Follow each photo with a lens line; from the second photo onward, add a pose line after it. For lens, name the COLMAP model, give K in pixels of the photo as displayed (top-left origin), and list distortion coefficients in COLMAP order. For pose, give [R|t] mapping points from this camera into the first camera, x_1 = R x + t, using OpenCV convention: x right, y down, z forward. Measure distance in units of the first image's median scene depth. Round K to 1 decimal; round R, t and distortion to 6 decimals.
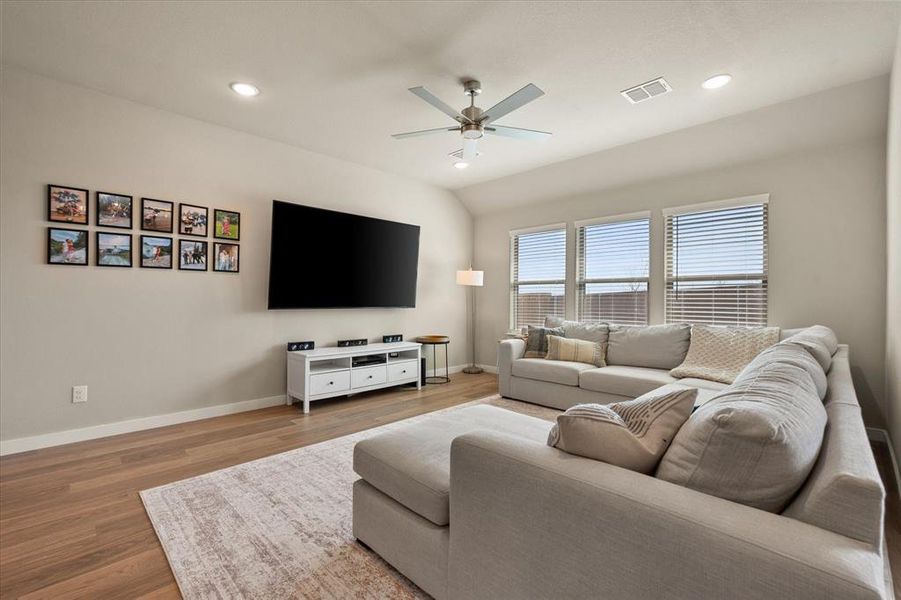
lens RADIAL K [[394.7, 0, 449.2], [0, 394.7, 298.7], [0, 0, 1]] dist [0.003600, 0.000200]
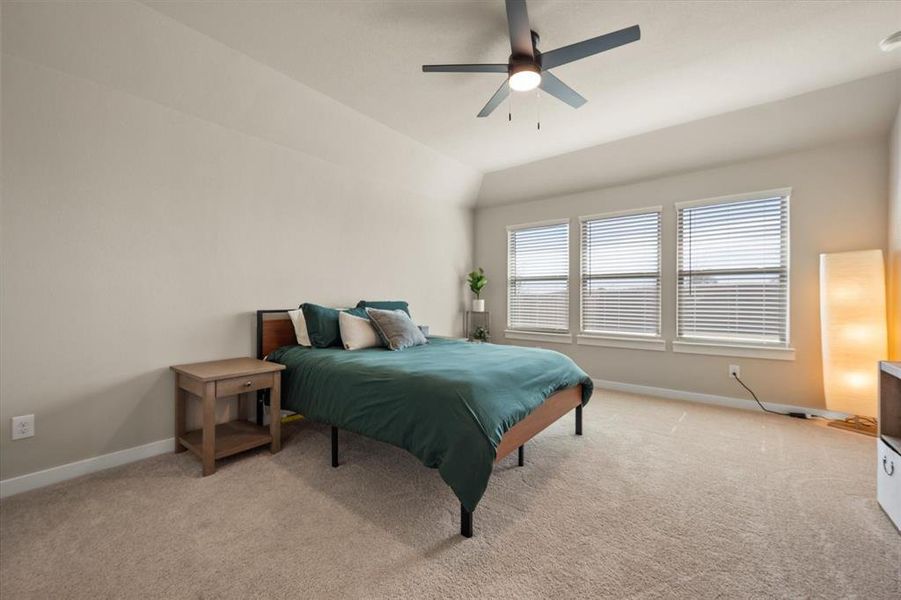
lens RADIAL K [[357.9, 0, 451.5], [0, 357.9, 297.3], [0, 0, 1]] dist [0.000270, 0.000631]
pose [[0.992398, -0.011912, 0.122489, -0.141102], [0.010991, 0.999906, 0.008194, -0.005573], [-0.122575, -0.006785, 0.992436, 0.200290]]
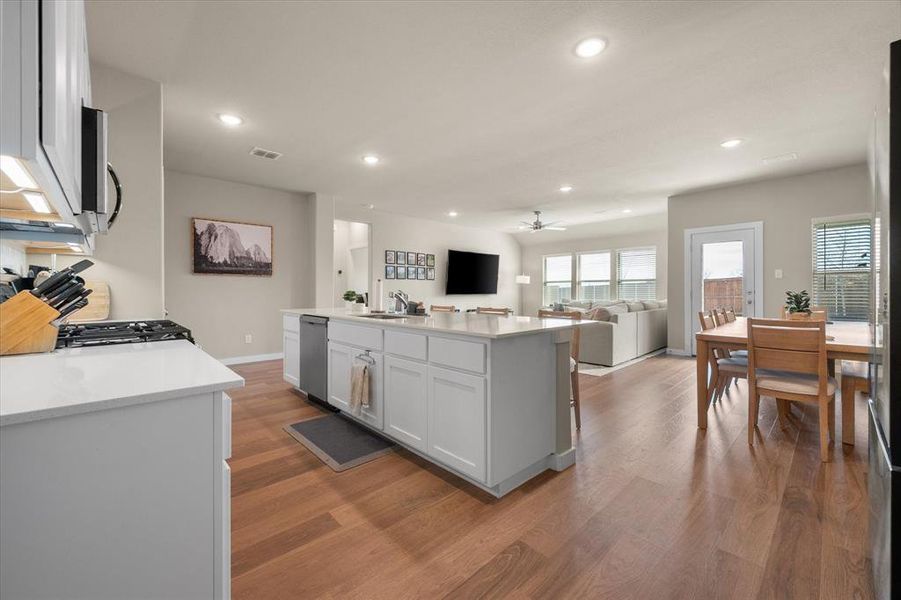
lens RADIAL K [[357.9, 0, 451.7], [0, 357.9, 291.6], [0, 0, 1]] dist [0.000270, 0.000631]
pose [[0.999560, -0.008379, -0.028462, -0.368969], [0.008451, 0.999961, 0.002424, 0.000610], [0.028441, -0.002664, 0.999592, -1.182557]]
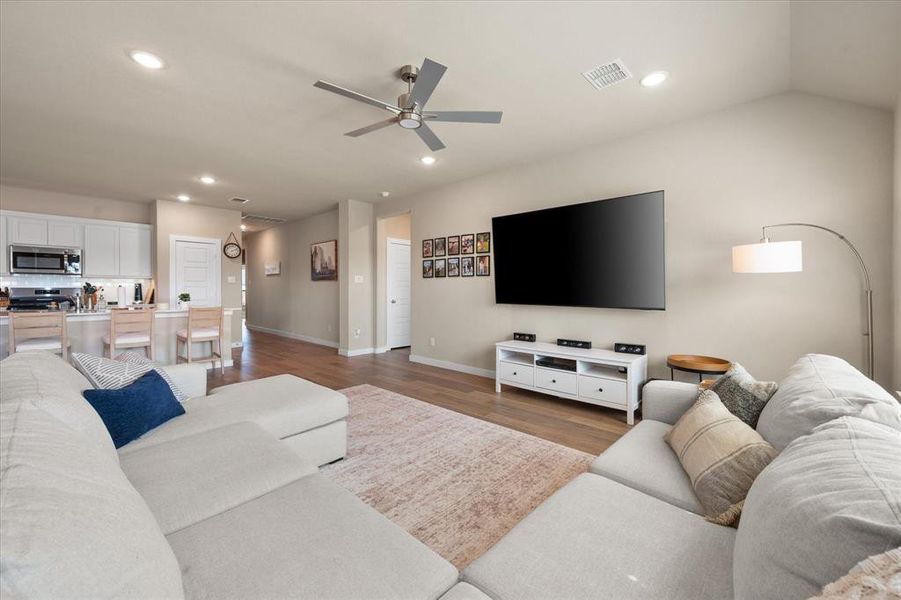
lens RADIAL K [[357.9, 0, 447.0], [0, 357.9, 292.9], [0, 0, 1]] dist [0.000270, 0.000631]
pose [[0.033758, 0.003691, -0.999423, 0.711839], [-0.003682, 0.999987, 0.003568, -0.010900], [0.999423, 0.003560, 0.033771, 0.823574]]
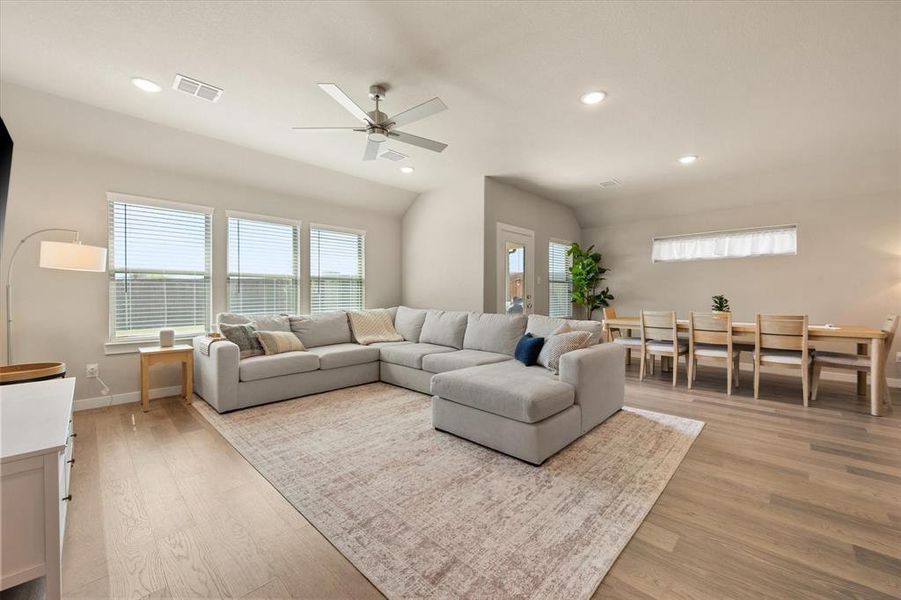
lens RADIAL K [[357.9, 0, 445.4], [0, 357.9, 300.5], [0, 0, 1]] dist [0.000270, 0.000631]
pose [[-0.016166, -0.023205, 0.999600, -0.709203], [-0.000814, 0.999731, 0.023195, -0.001671], [-0.999869, -0.000438, -0.016181, 0.647440]]
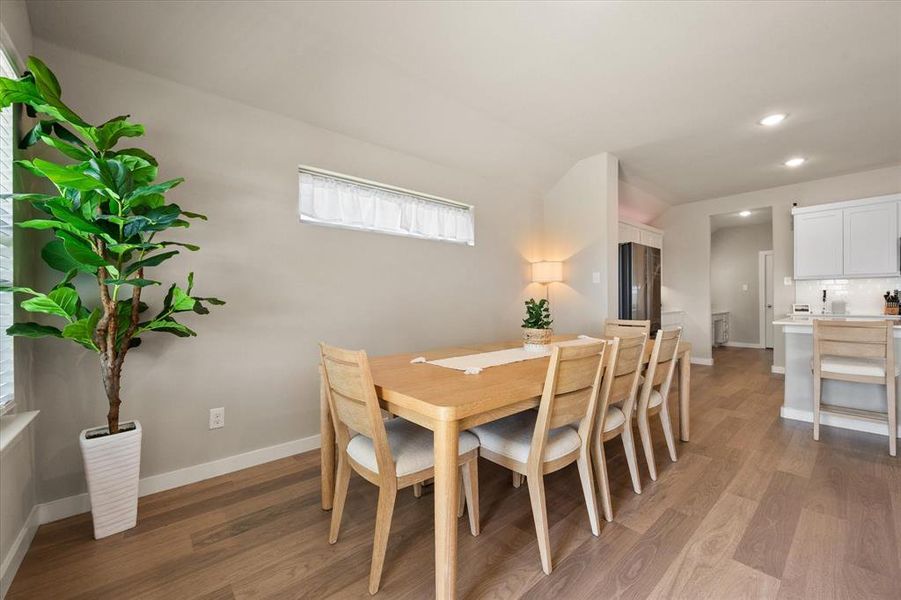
lens RADIAL K [[357.9, 0, 453.6], [0, 357.9, 299.8], [0, 0, 1]] dist [0.000270, 0.000631]
pose [[-0.998307, -0.002551, 0.058112, 0.568472], [-0.002393, 0.999993, 0.002802, 0.007868], [-0.058119, 0.002659, -0.998306, 0.347587]]
